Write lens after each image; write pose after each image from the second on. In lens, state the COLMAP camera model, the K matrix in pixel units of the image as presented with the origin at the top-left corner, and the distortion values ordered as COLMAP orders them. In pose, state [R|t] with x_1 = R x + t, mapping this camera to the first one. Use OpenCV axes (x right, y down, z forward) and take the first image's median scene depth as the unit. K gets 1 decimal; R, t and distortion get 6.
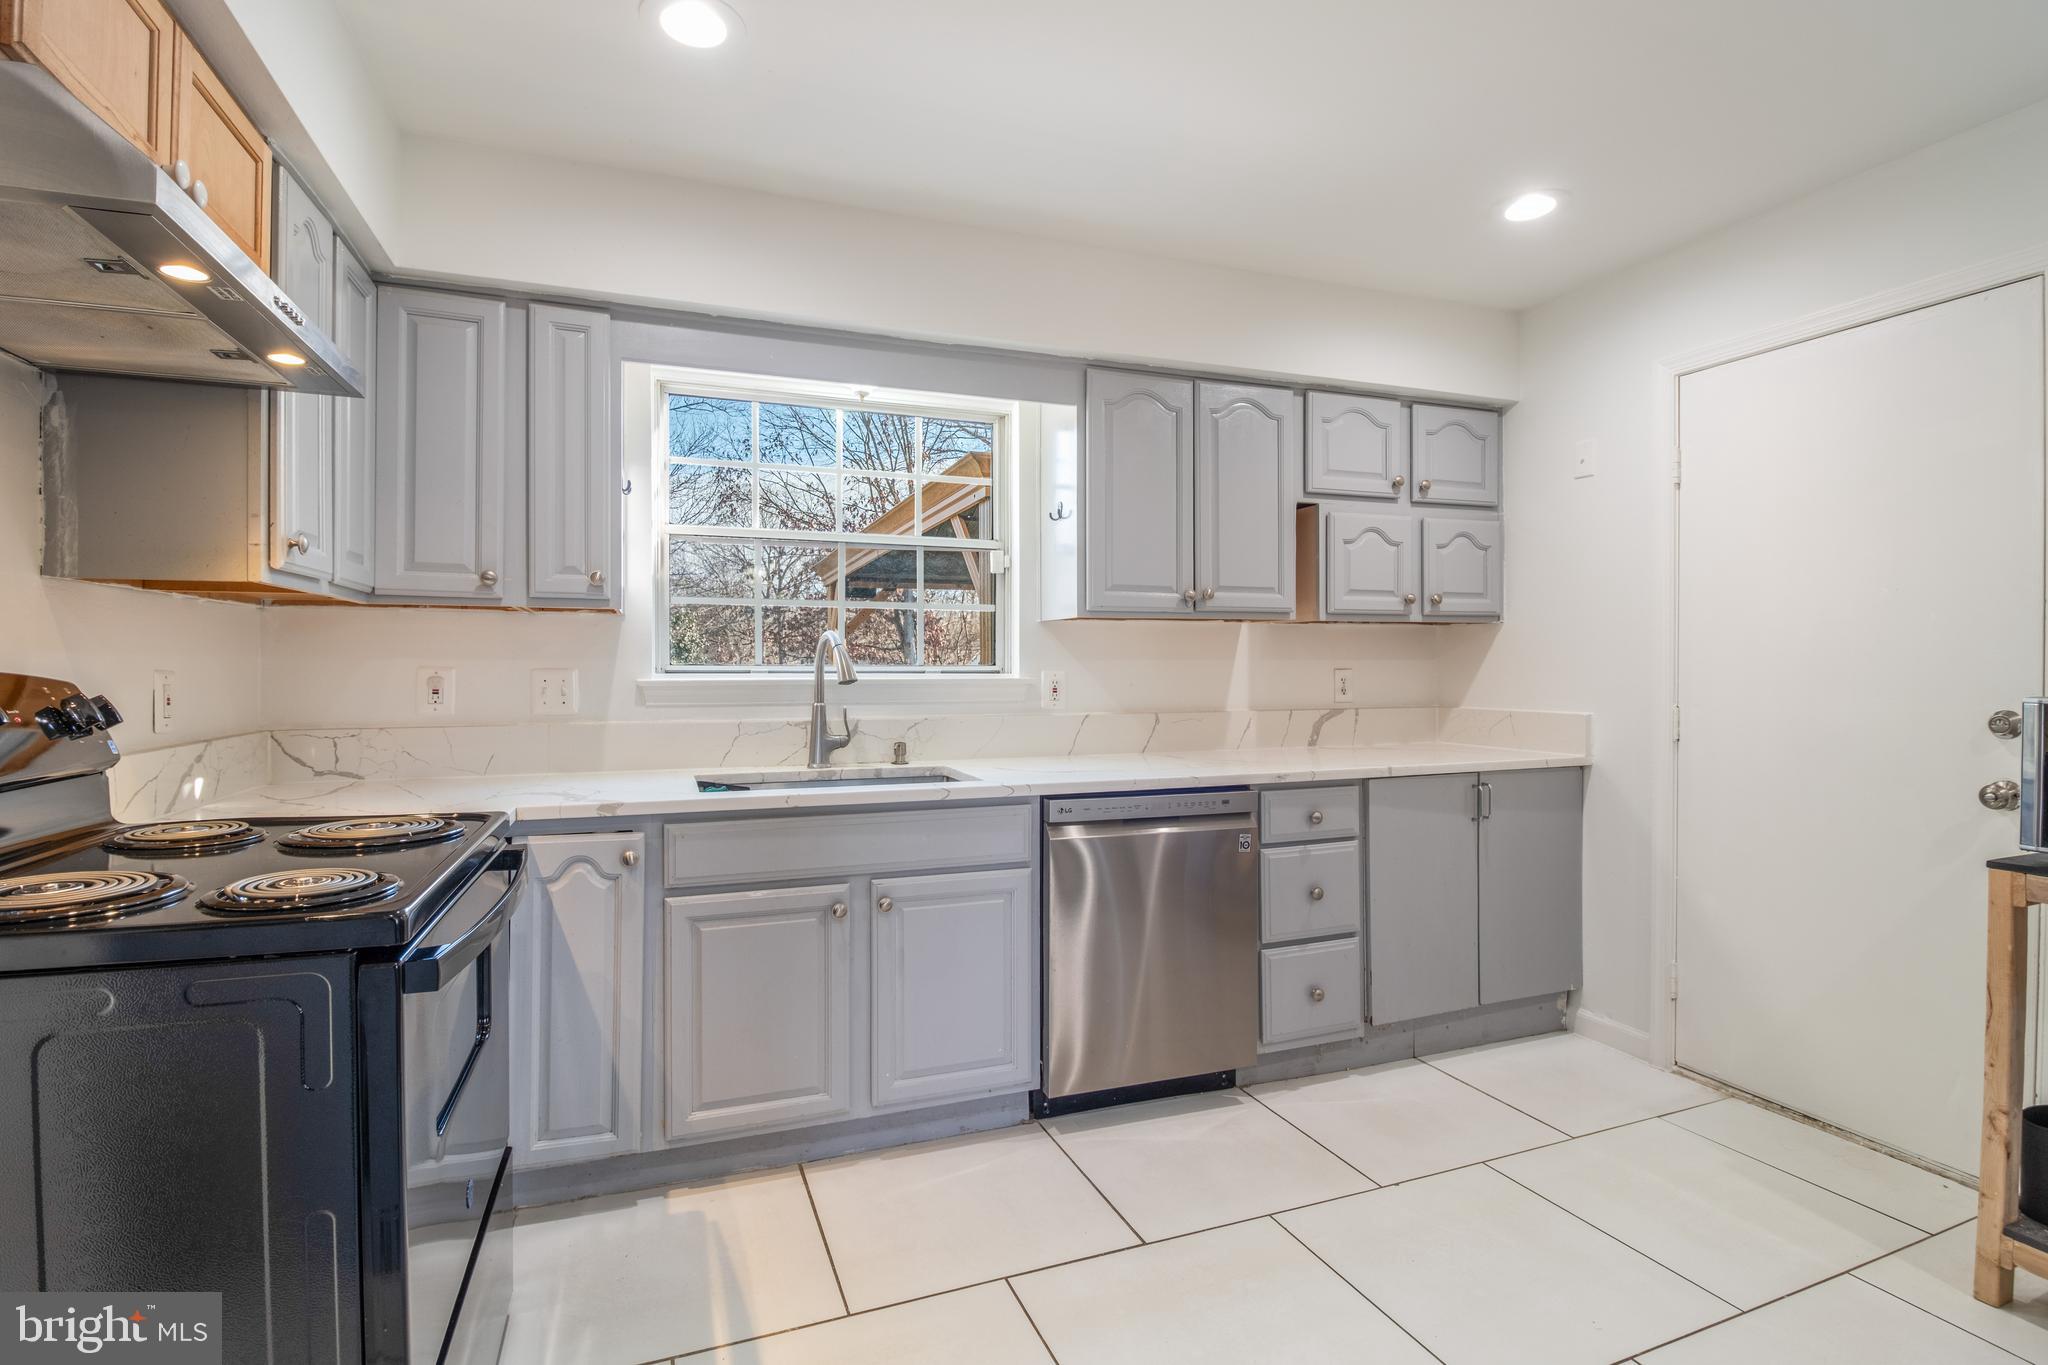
lens RADIAL K [[962.8, 0, 1011.4], [0, 962.8, 680.8], [0, 0, 1]] dist [-0.004572, -0.007735]
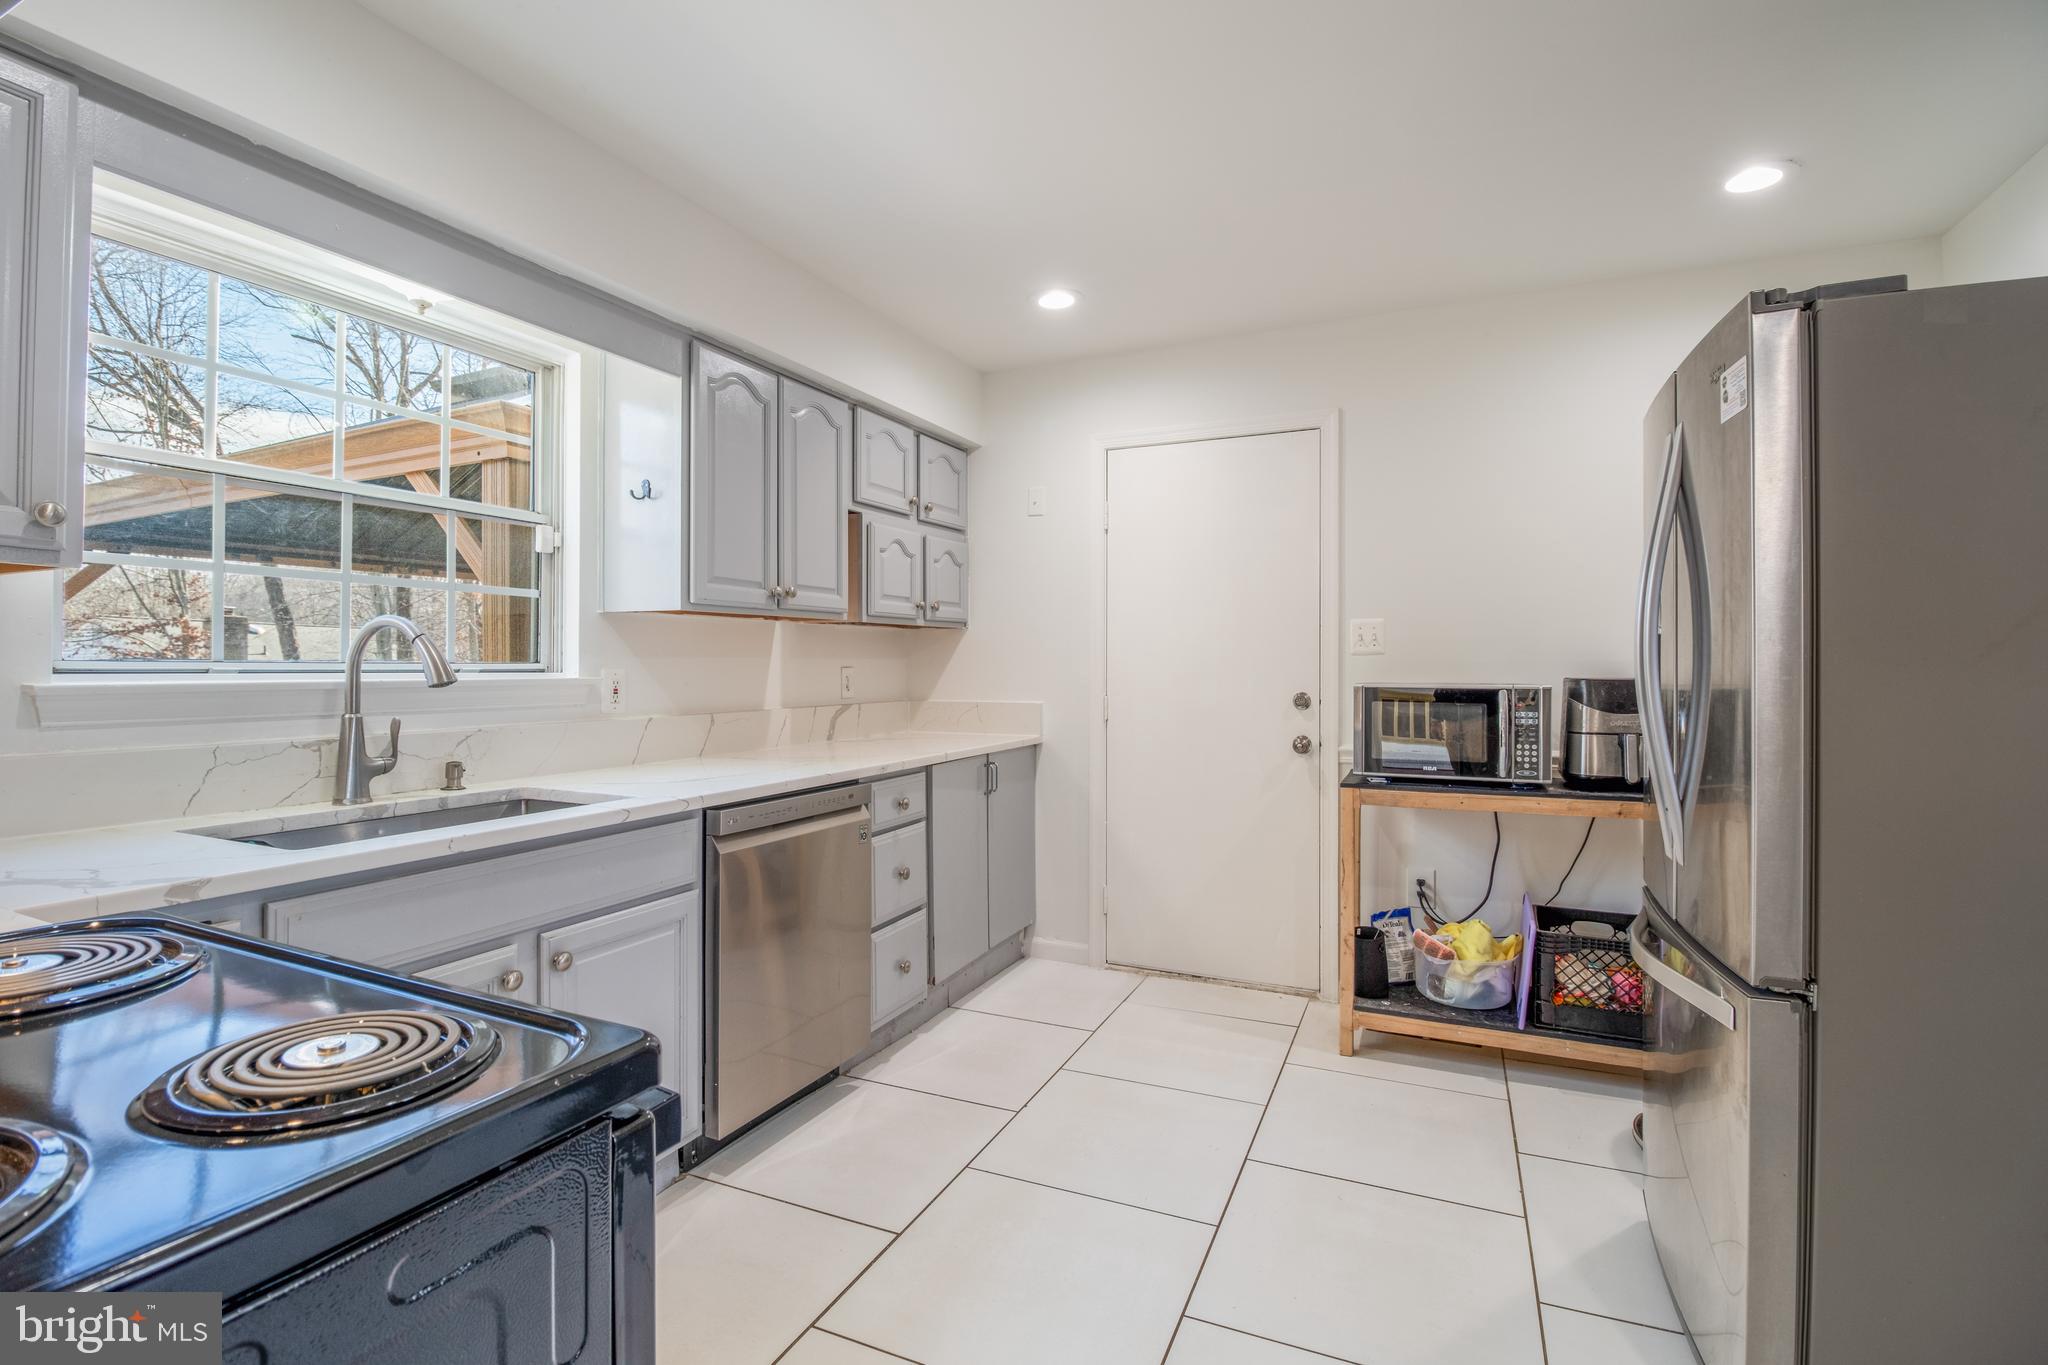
lens RADIAL K [[962.8, 0, 1015.7], [0, 962.8, 665.8], [0, 0, 1]] dist [-0.004572, -0.007735]
pose [[0.706618, 0.001326, 0.707594, -0.339204], [0.008442, 0.999911, -0.010304, -0.001444], [-0.707545, 0.013255, 0.706544, 0.130999]]
